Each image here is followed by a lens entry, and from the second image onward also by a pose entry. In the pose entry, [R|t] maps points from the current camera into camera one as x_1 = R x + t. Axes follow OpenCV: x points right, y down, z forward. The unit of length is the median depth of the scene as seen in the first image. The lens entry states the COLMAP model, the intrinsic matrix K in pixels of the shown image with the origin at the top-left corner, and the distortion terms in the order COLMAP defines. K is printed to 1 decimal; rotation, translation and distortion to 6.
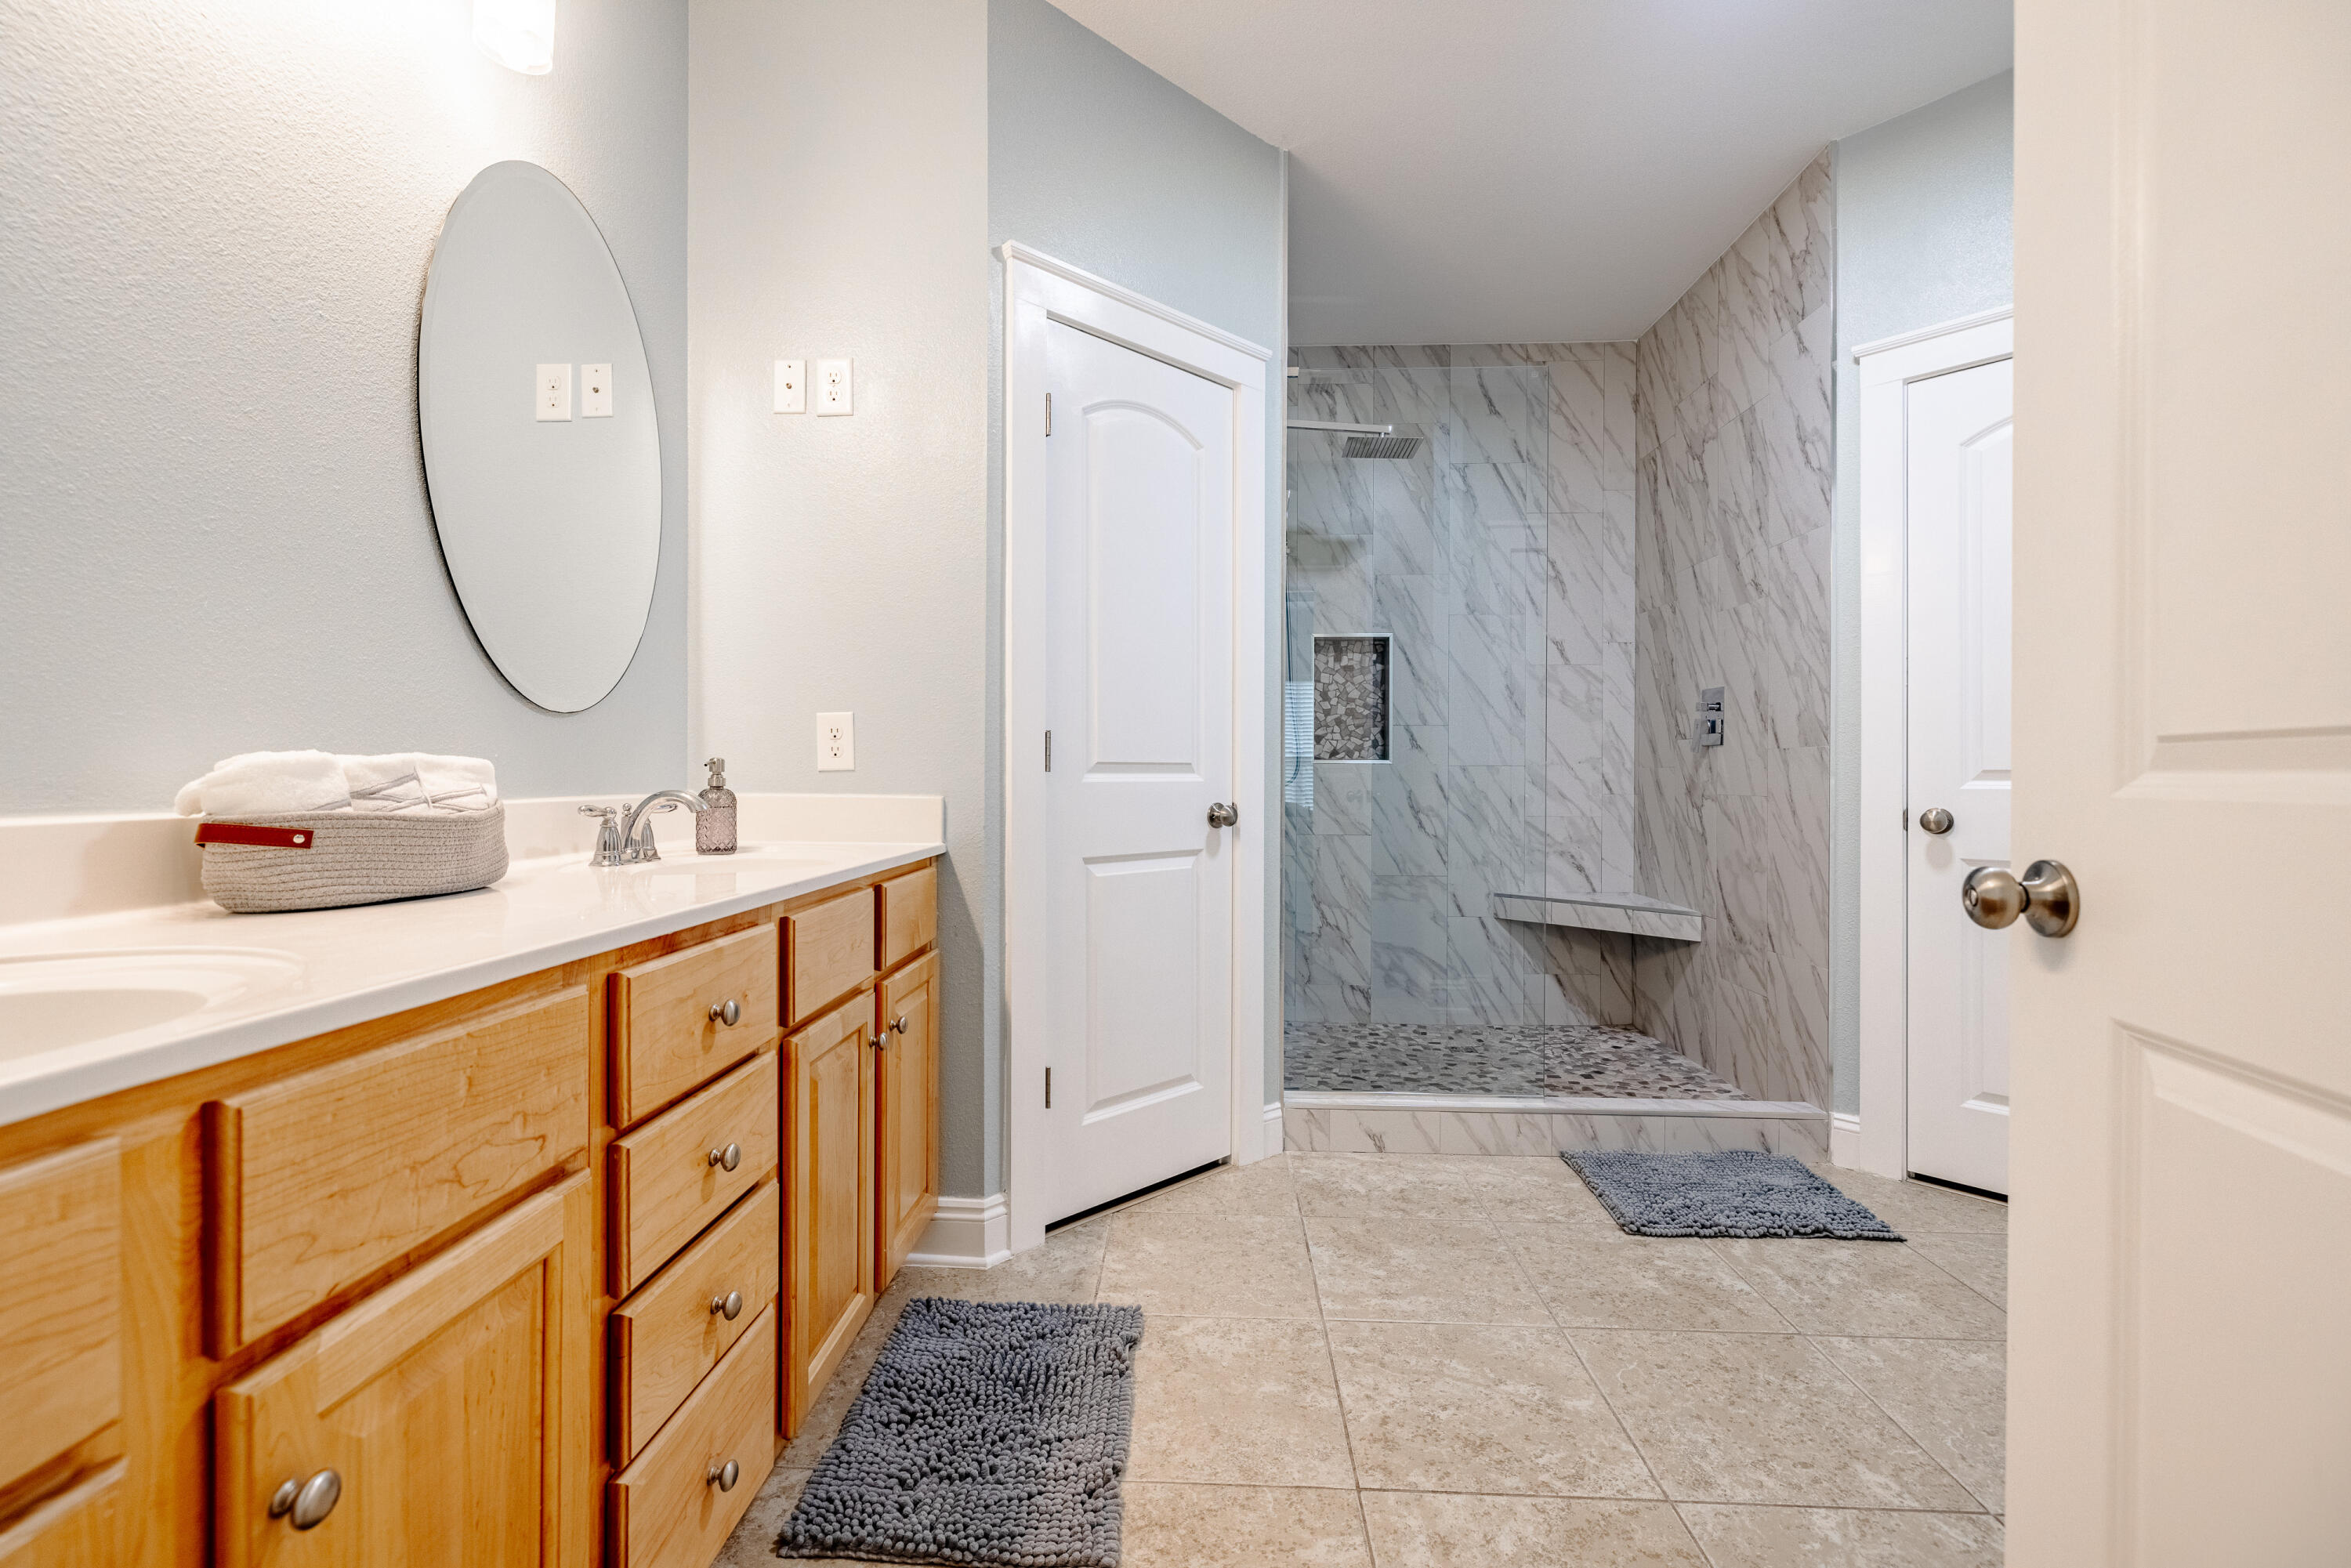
lens RADIAL K [[987.9, 0, 1168.0], [0, 987.9, 771.9], [0, 0, 1]] dist [-0.002341, -0.000360]
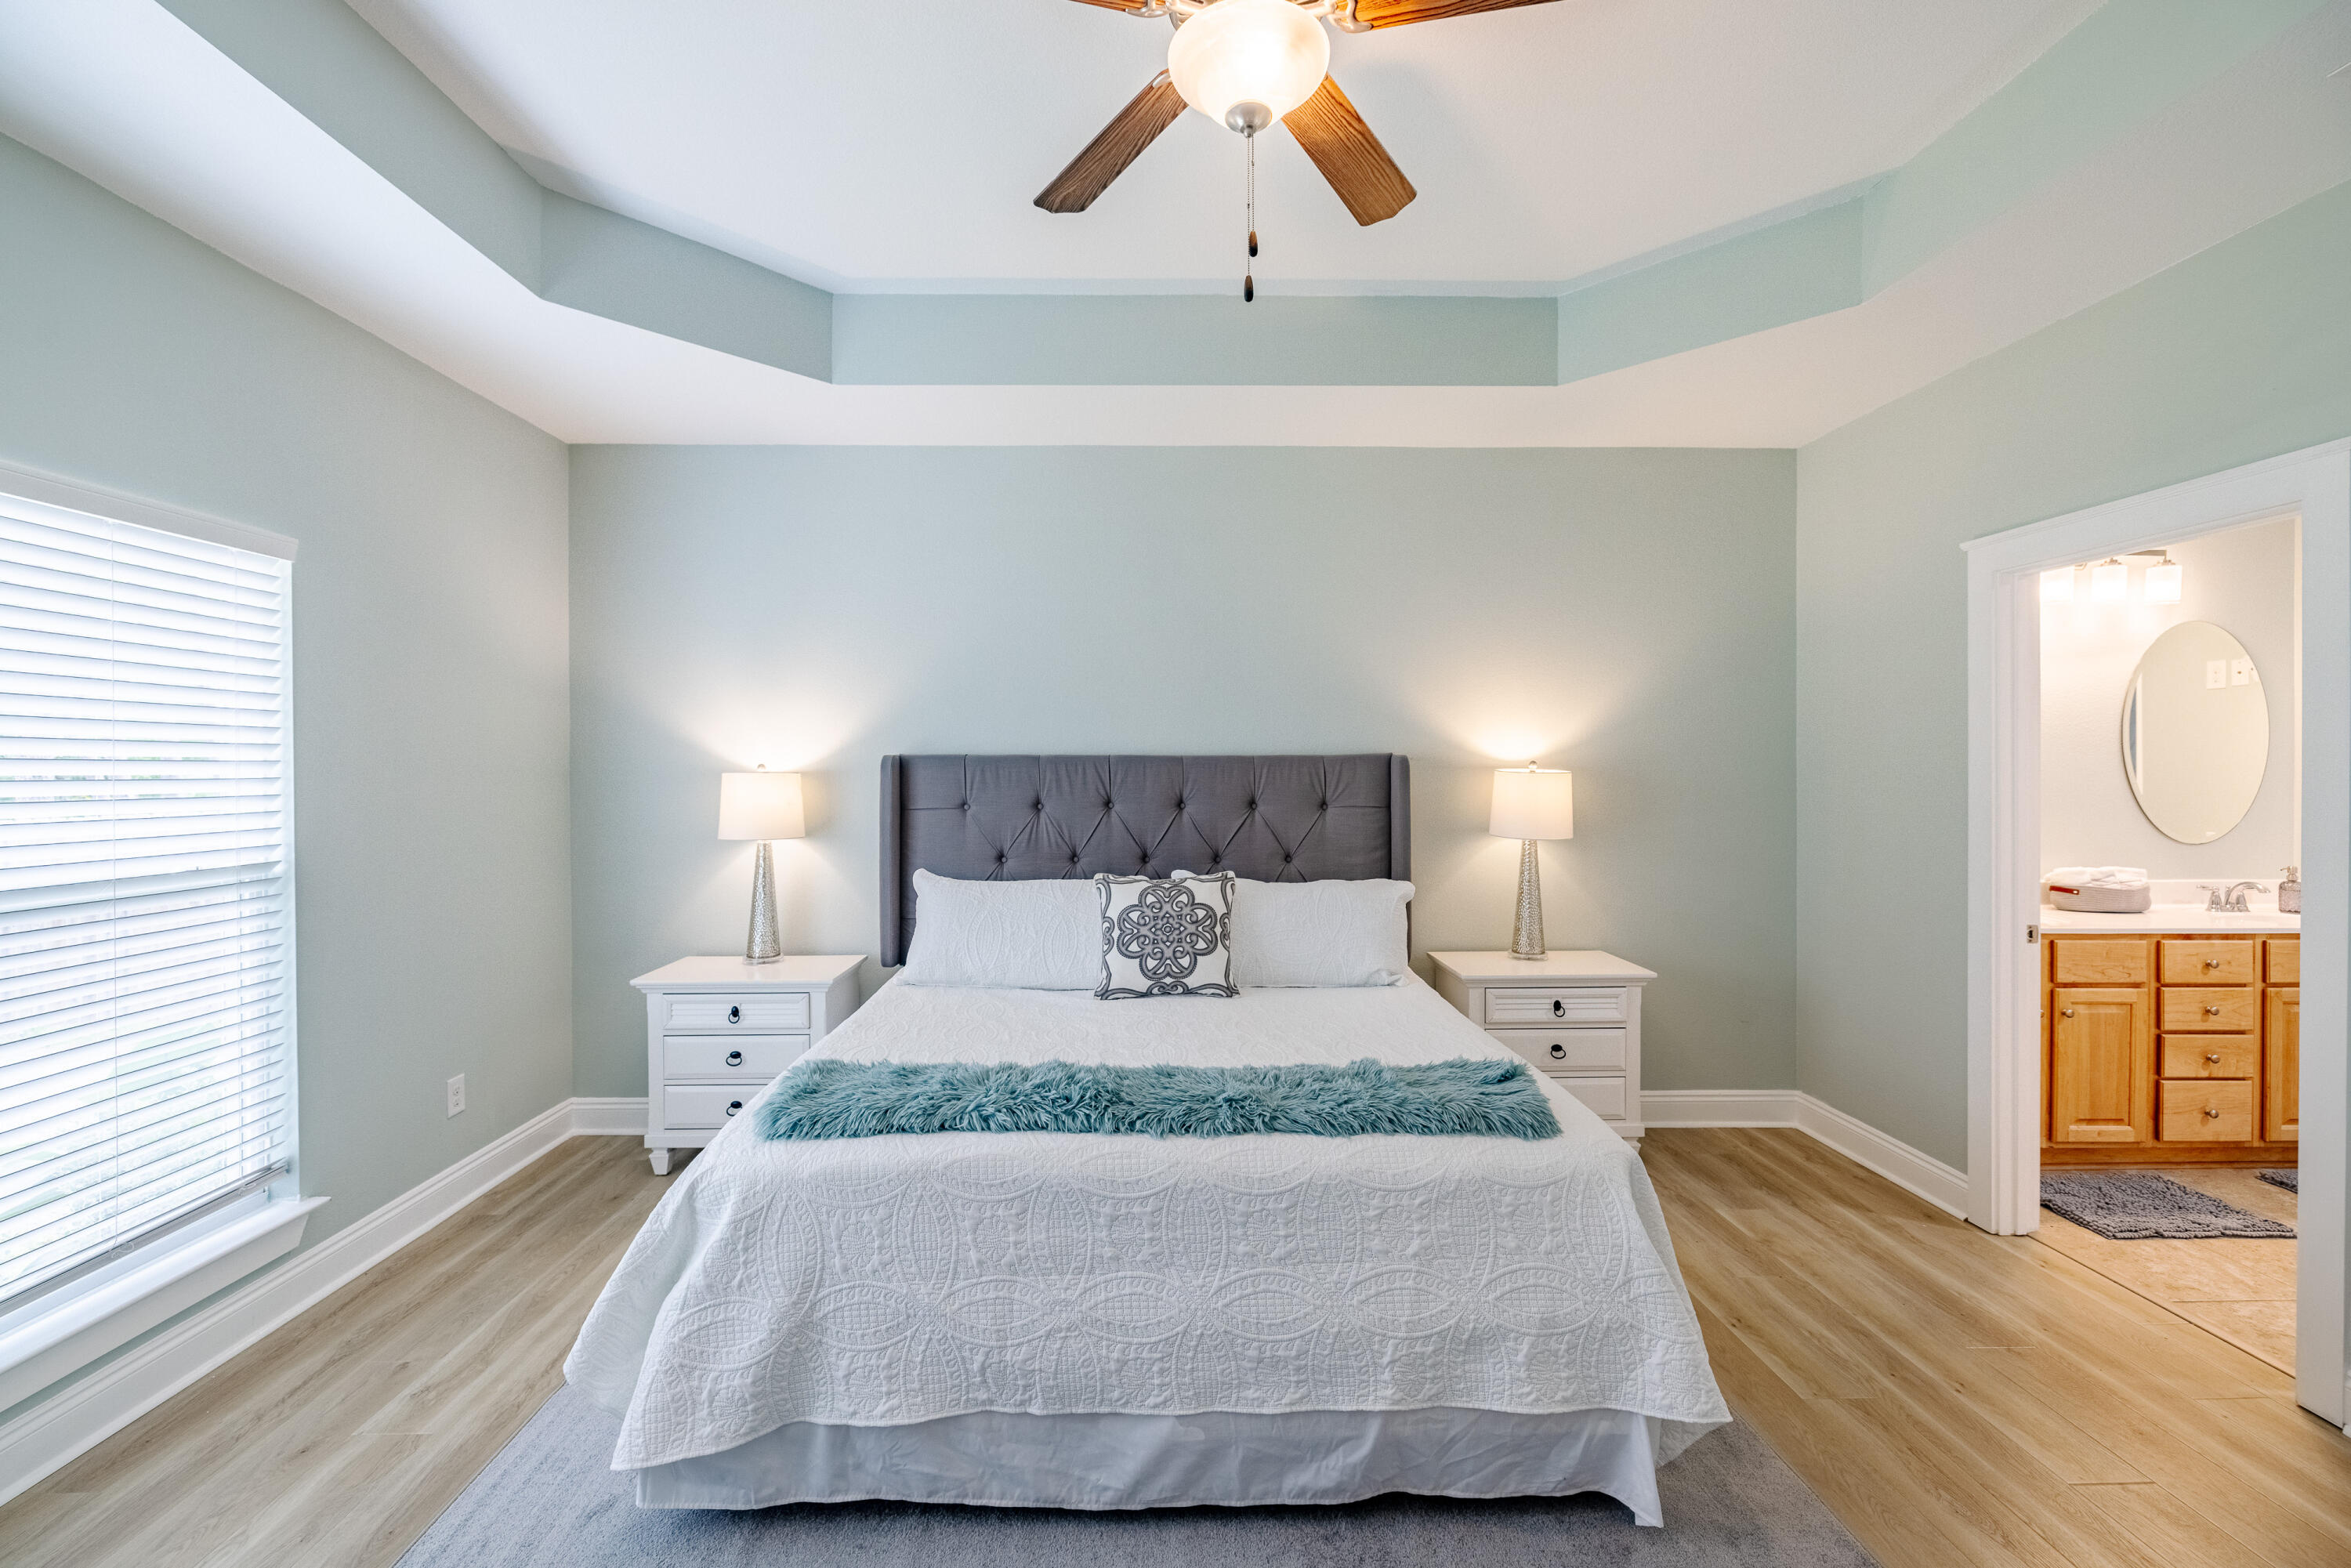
lens RADIAL K [[987.9, 0, 1168.0], [0, 987.9, 771.9], [0, 0, 1]] dist [-0.002341, -0.000360]
pose [[0.066271, 0.003052, -0.997797, 2.679426], [0.000269, 0.999995, 0.003077, -0.407320], [0.997802, -0.000472, 0.066270, -2.743906]]
